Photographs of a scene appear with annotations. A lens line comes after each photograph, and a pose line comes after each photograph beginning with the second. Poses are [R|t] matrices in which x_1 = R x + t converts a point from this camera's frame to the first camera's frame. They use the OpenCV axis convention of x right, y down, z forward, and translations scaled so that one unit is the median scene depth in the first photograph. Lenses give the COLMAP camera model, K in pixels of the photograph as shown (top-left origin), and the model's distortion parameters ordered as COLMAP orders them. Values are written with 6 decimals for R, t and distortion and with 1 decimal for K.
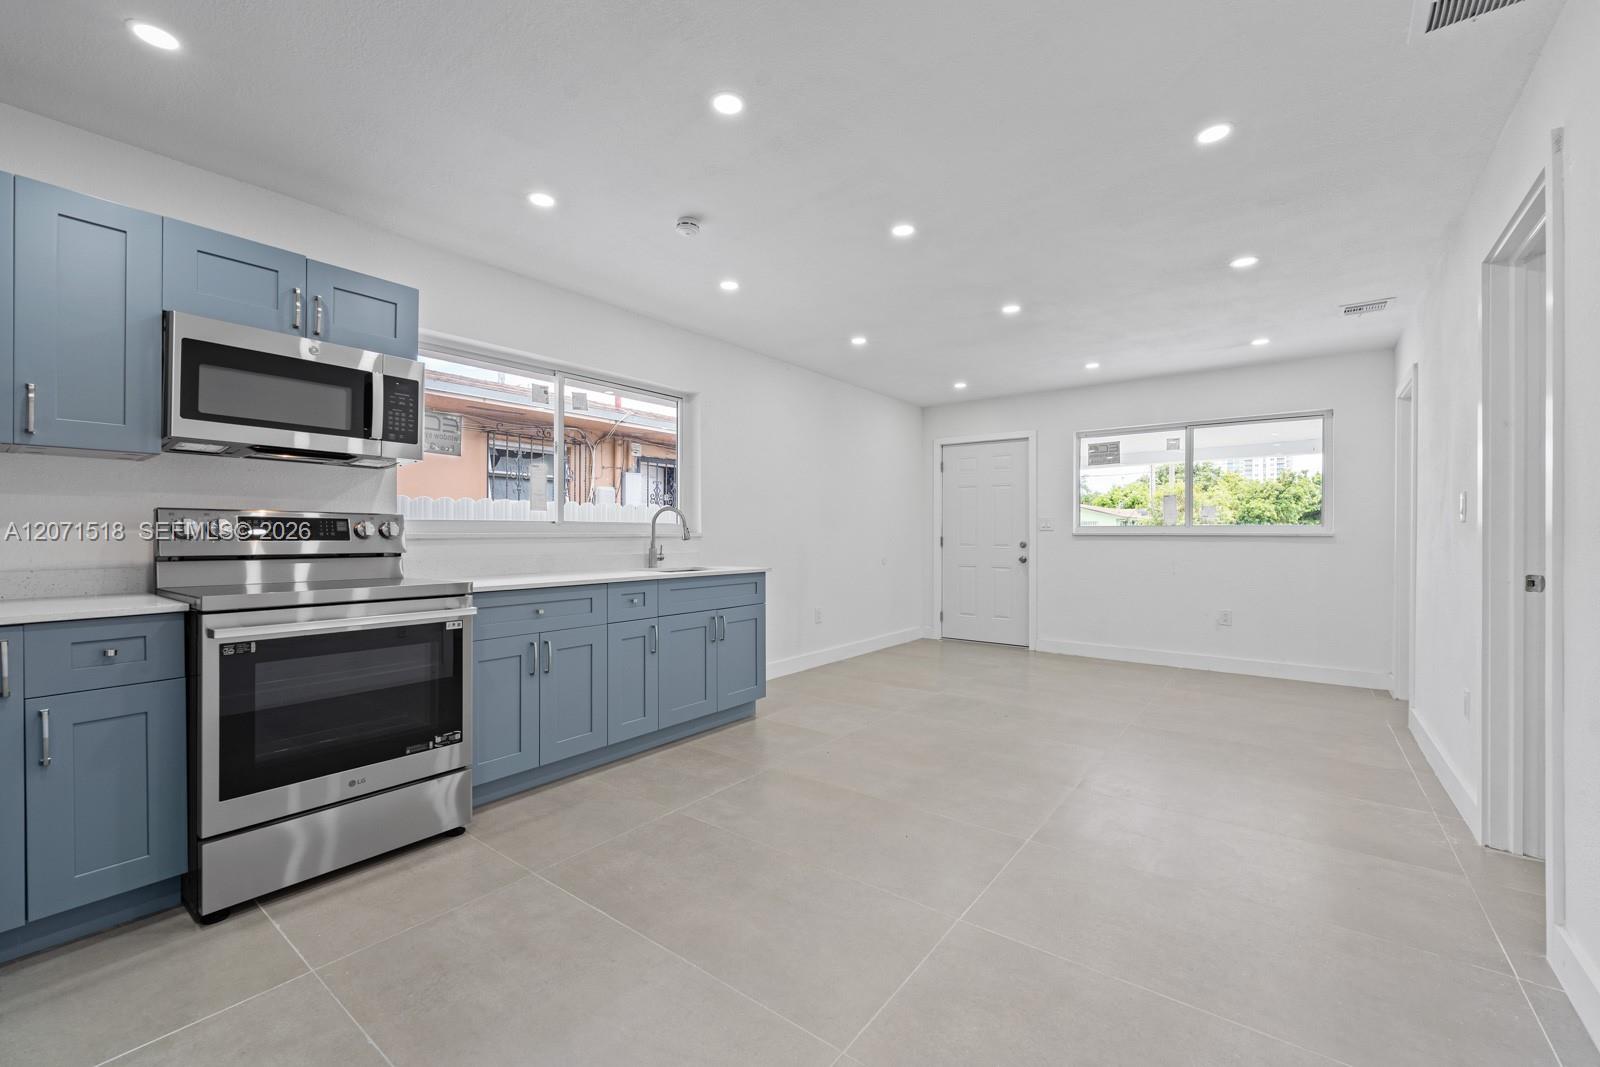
lens RADIAL K [[650.7, 0, 800.0], [0, 650.7, 533.5], [0, 0, 1]] dist [-0.002209, -0.000427]
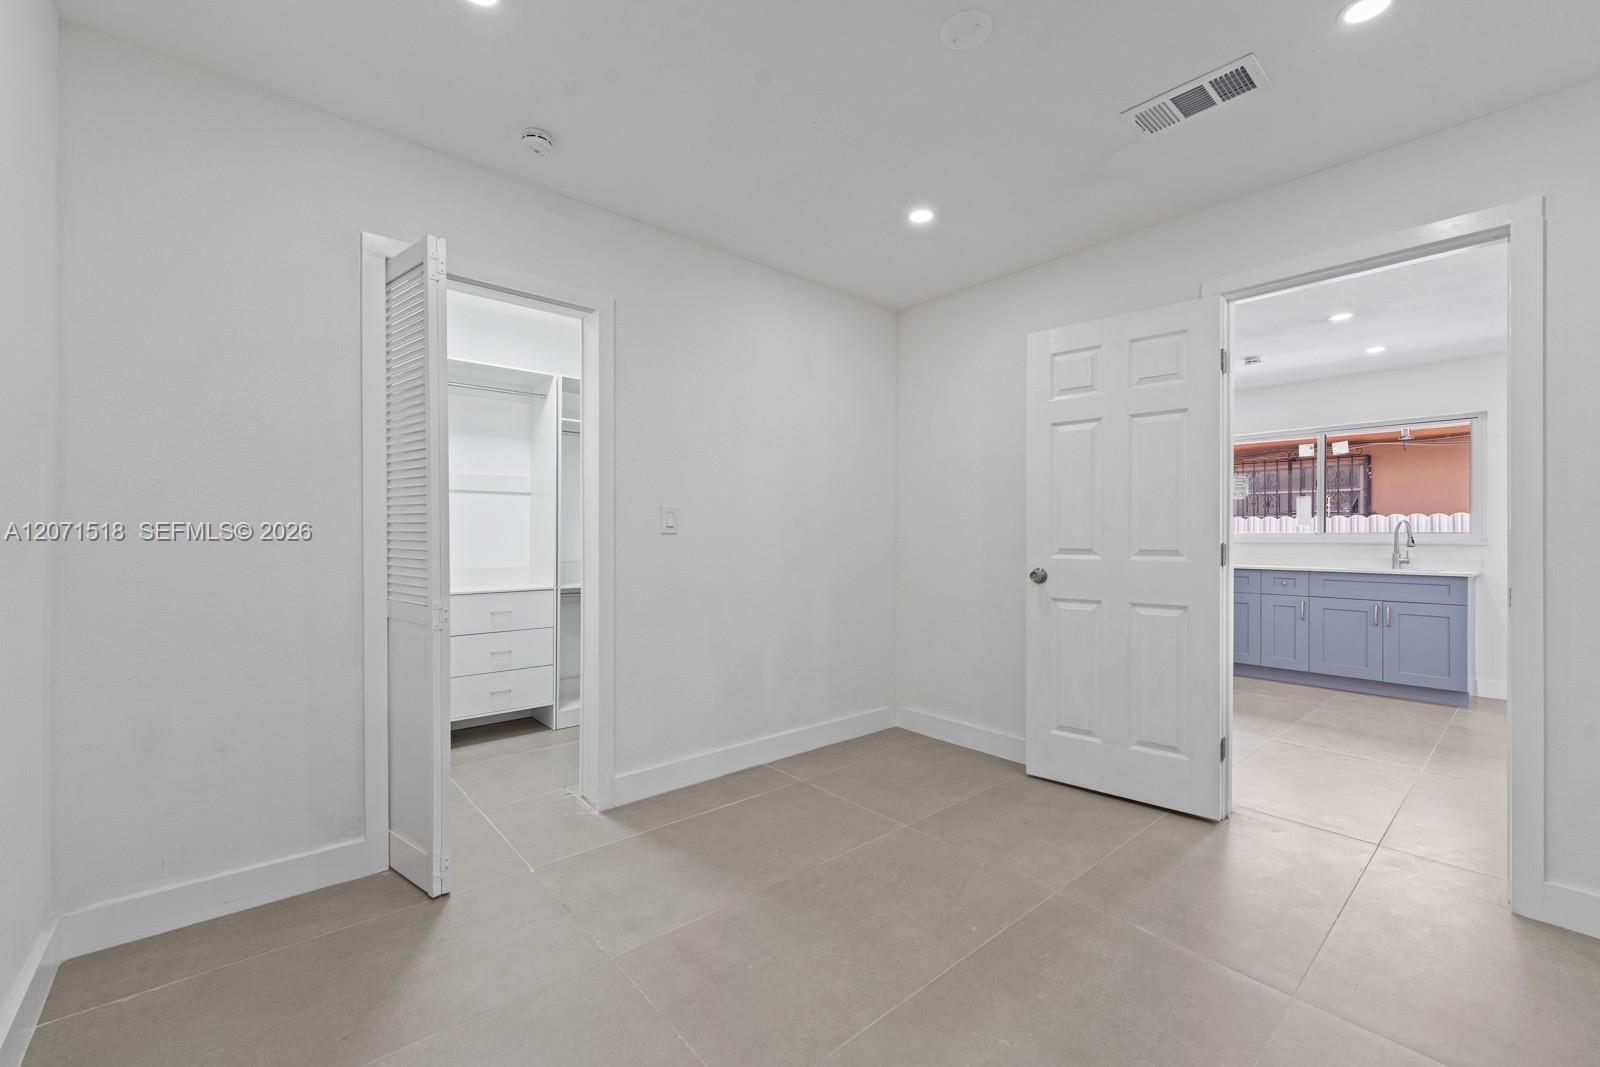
lens RADIAL K [[650.7, 0, 800.0], [0, 650.7, 533.5], [0, 0, 1]] dist [-0.002209, -0.000427]
pose [[-0.206171, -0.003829, -0.978509, 1.805865], [-0.008064, 0.999965, -0.002214, -0.004768], [0.978483, 0.007434, -0.206194, 0.197284]]
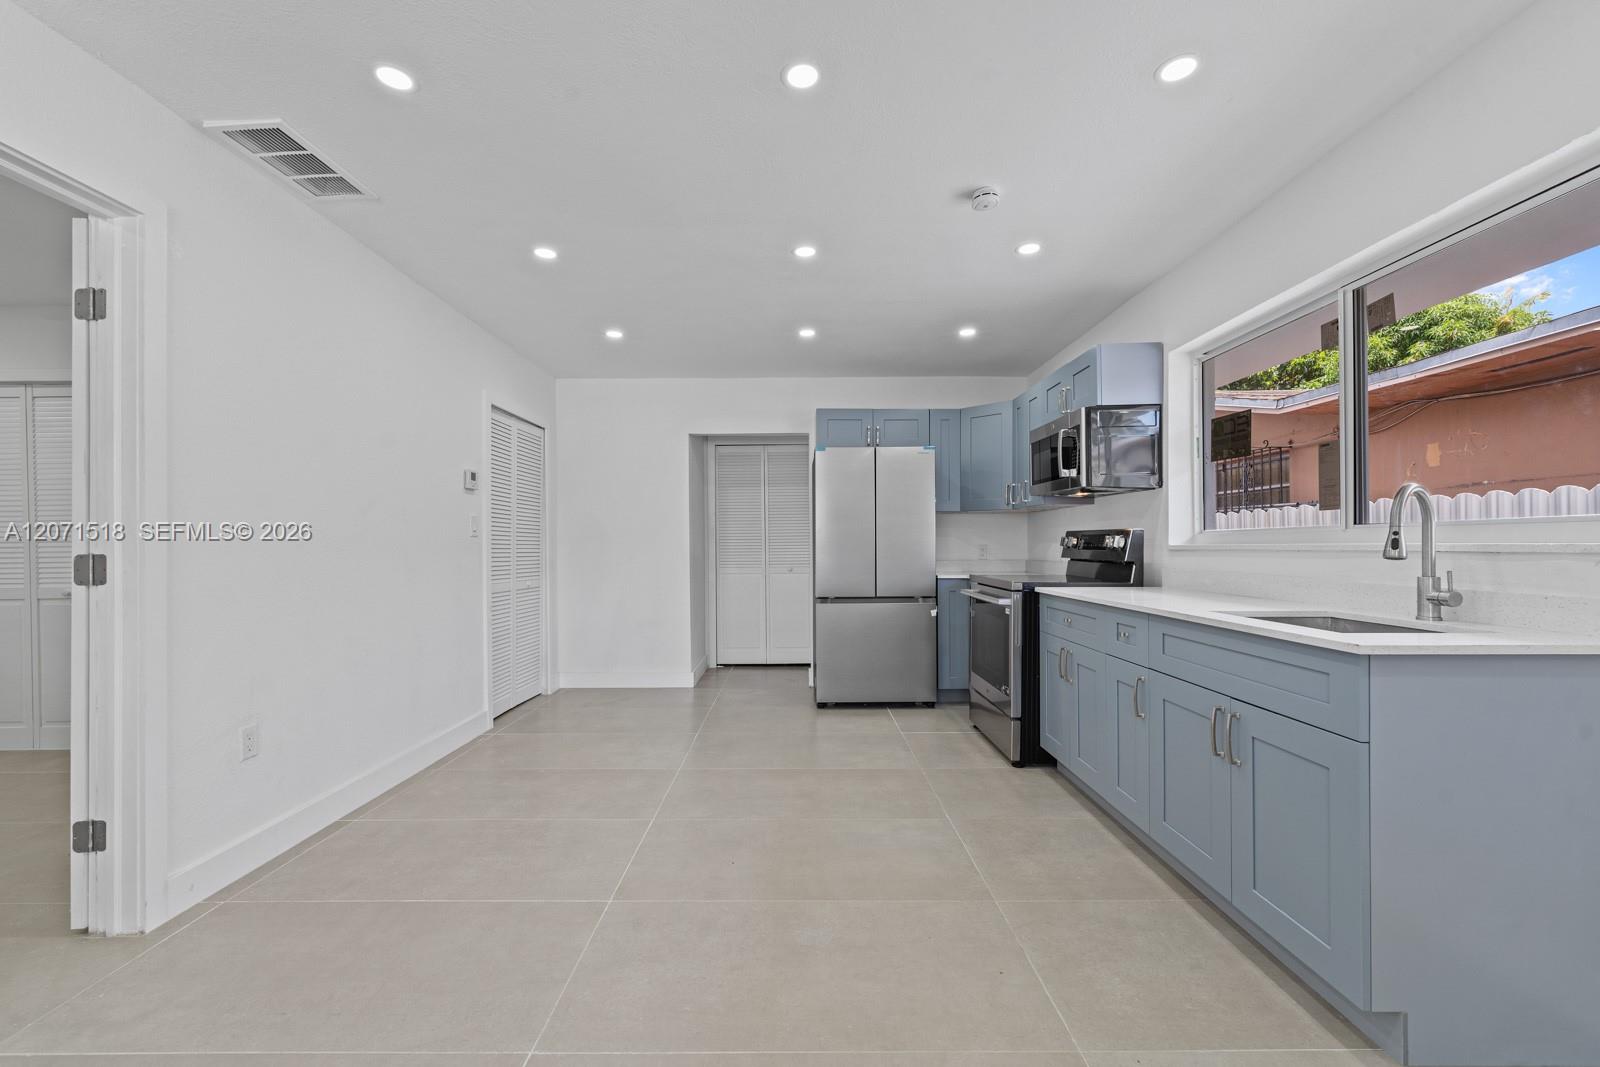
lens RADIAL K [[649.0, 0, 795.2], [0, 649.0, 540.9], [0, 0, 1]] dist [0.001371, -0.000704]
pose [[-0.795922, 0.000065, -0.605399, 0.589027], [0.005041, 0.999966, -0.006520, -0.002668], [0.605378, -0.008242, -0.795895, 1.600554]]
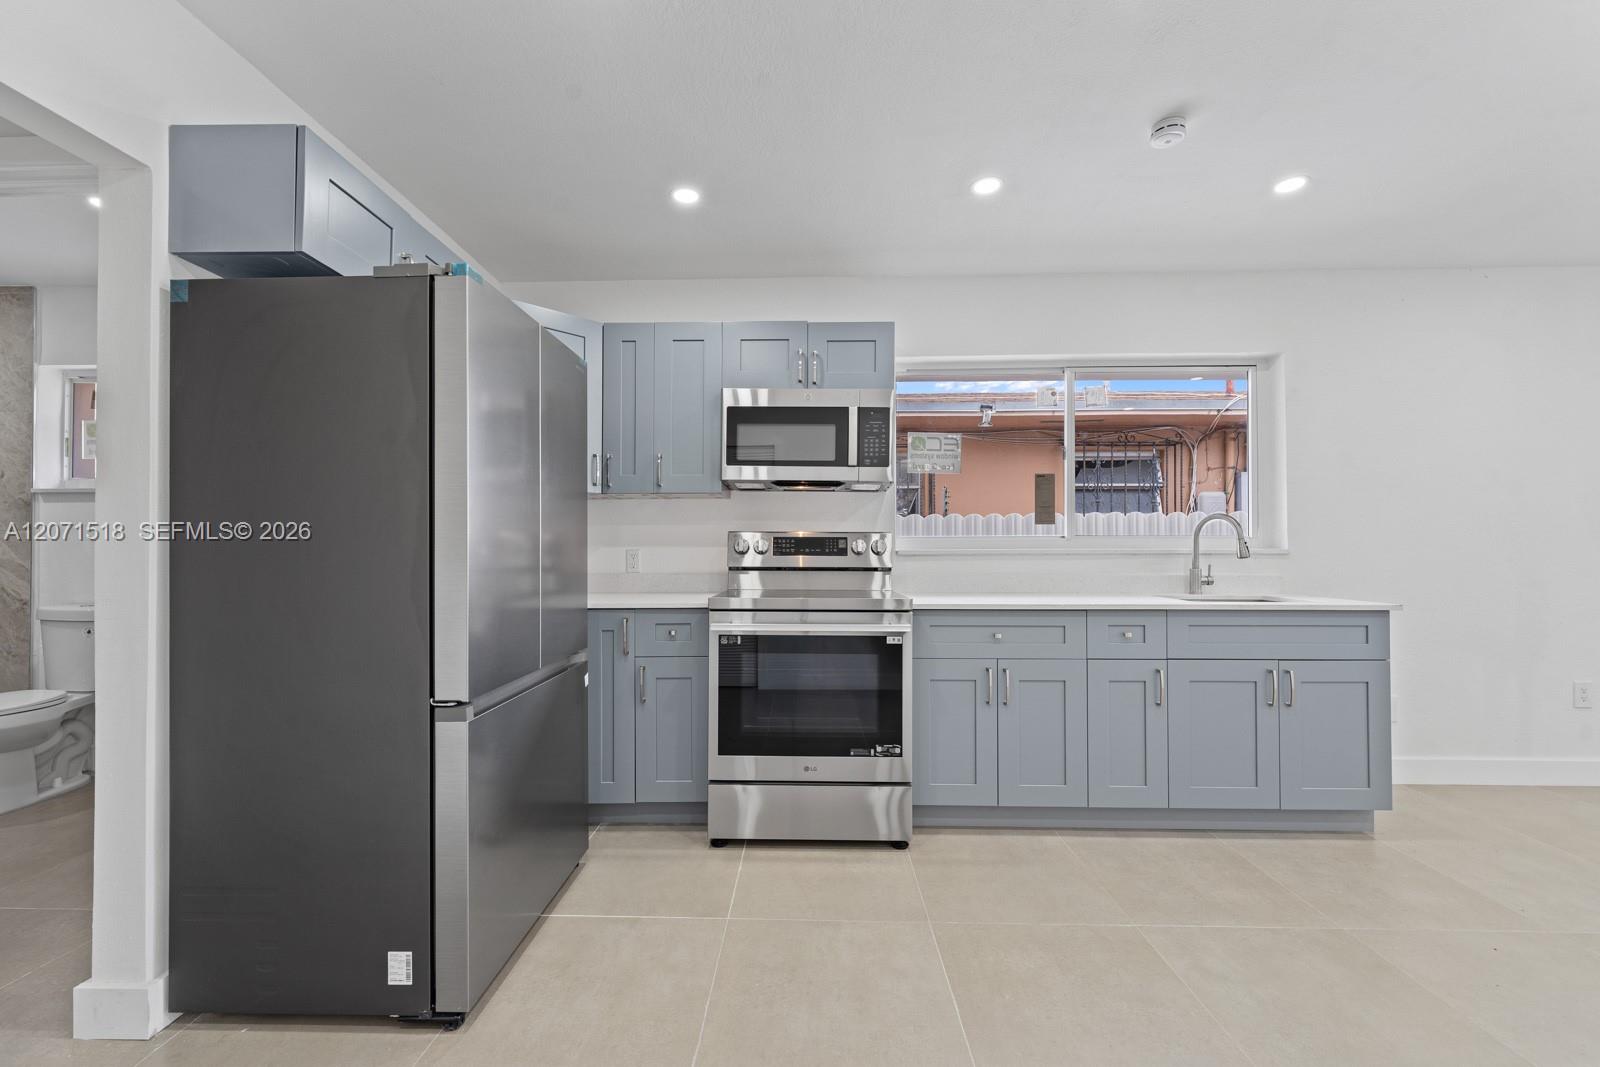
lens RADIAL K [[649.0, 0, 795.2], [0, 649.0, 540.9], [0, 0, 1]] dist [0.001371, -0.000704]
pose [[0.582609, -0.009339, -0.812699, 0.180298], [0.001432, 0.999944, -0.010464, -0.003917], [0.812751, 0.004932, 0.582590, 0.244064]]
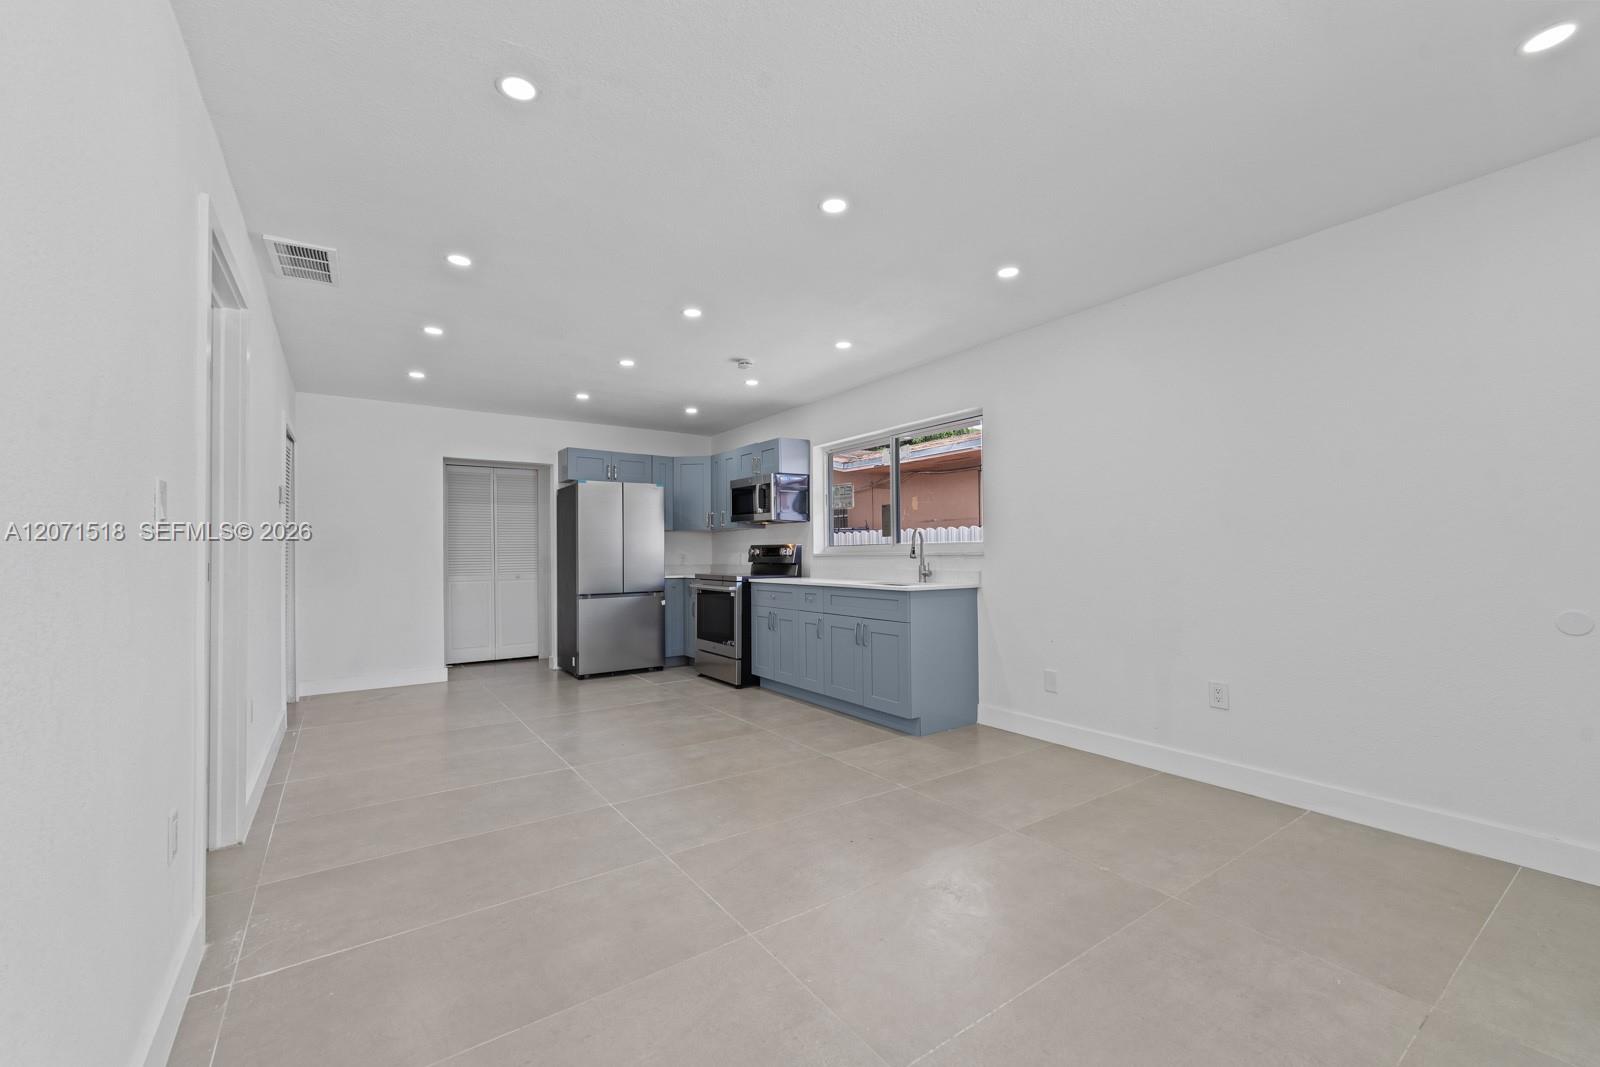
lens RADIAL K [[649.0, 0, 795.2], [0, 649.0, 540.9], [0, 0, 1]] dist [0.001371, -0.000704]
pose [[-0.308403, -0.015942, -0.951122, 1.368214], [0.009100, 0.999764, -0.019708, 0.000669], [0.951212, -0.014734, -0.308185, 1.669364]]
